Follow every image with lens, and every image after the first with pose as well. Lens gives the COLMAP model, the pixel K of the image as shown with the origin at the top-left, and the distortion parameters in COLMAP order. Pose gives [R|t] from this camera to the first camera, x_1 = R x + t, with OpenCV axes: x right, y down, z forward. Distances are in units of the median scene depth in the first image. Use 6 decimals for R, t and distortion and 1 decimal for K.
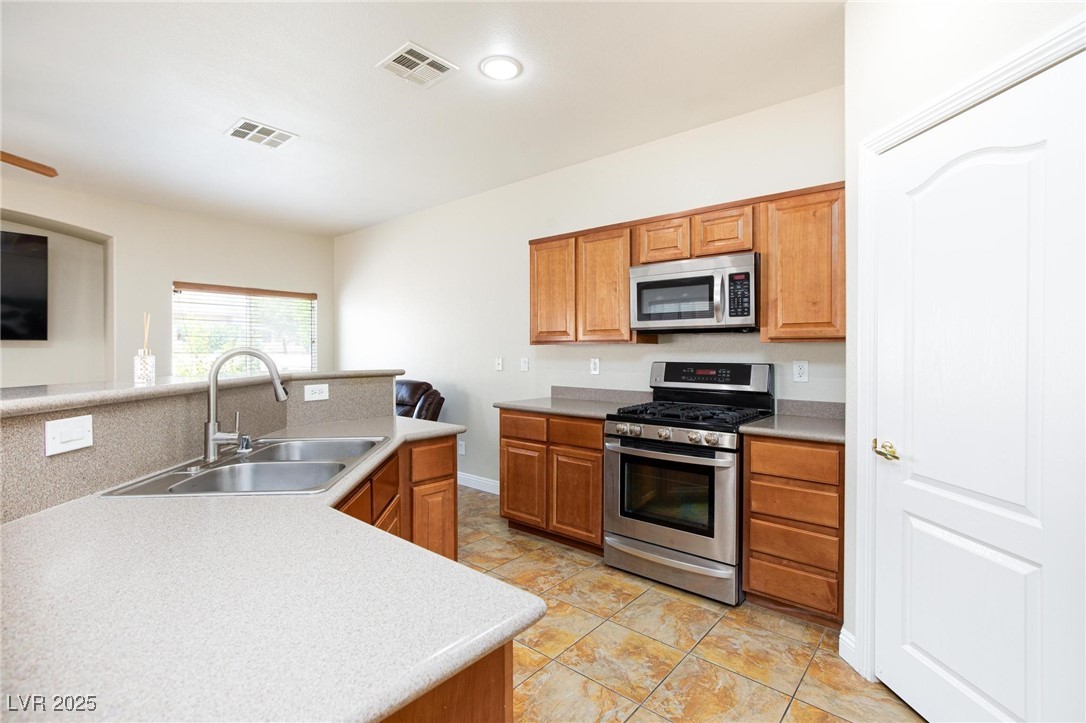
lens RADIAL K [[506.8, 0, 540.7], [0, 506.8, 356.5], [0, 0, 1]] dist [-0.000218, 0.000681]
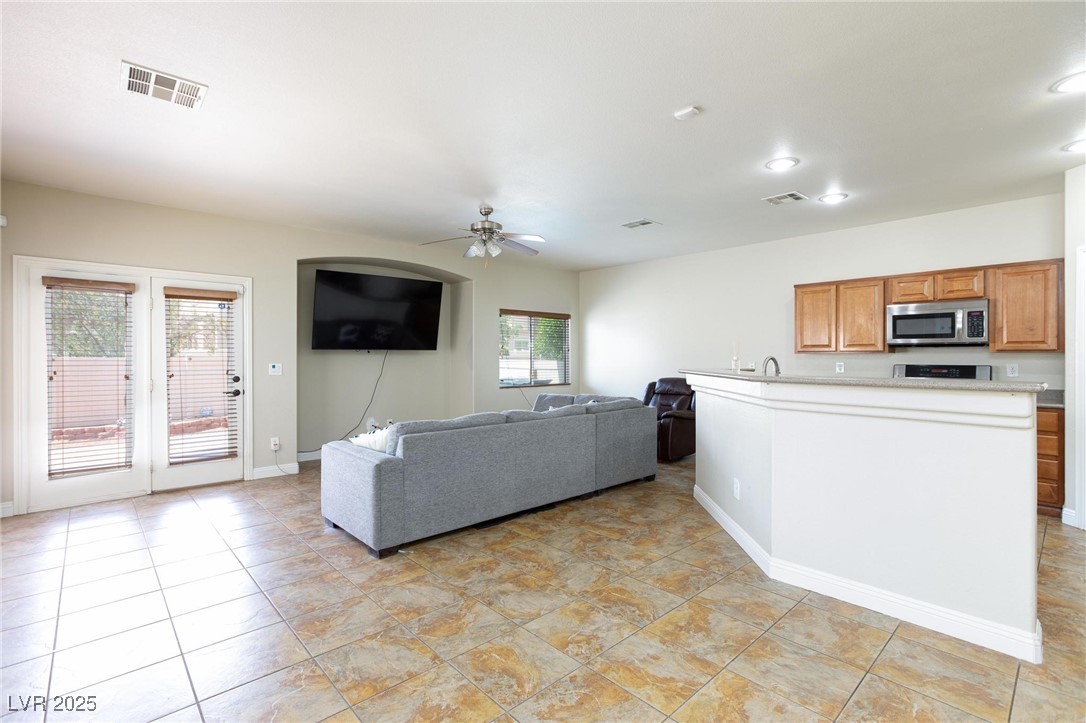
lens RADIAL K [[488.9, 0, 545.8], [0, 488.9, 362.3], [0, 0, 1]] dist [0.001599, 0.000940]
pose [[0.994095, 0.002427, -0.108483, -0.845282], [-0.002549, 0.999996, -0.000985, 0.009294], [0.108480, 0.001256, 0.994098, -0.763523]]
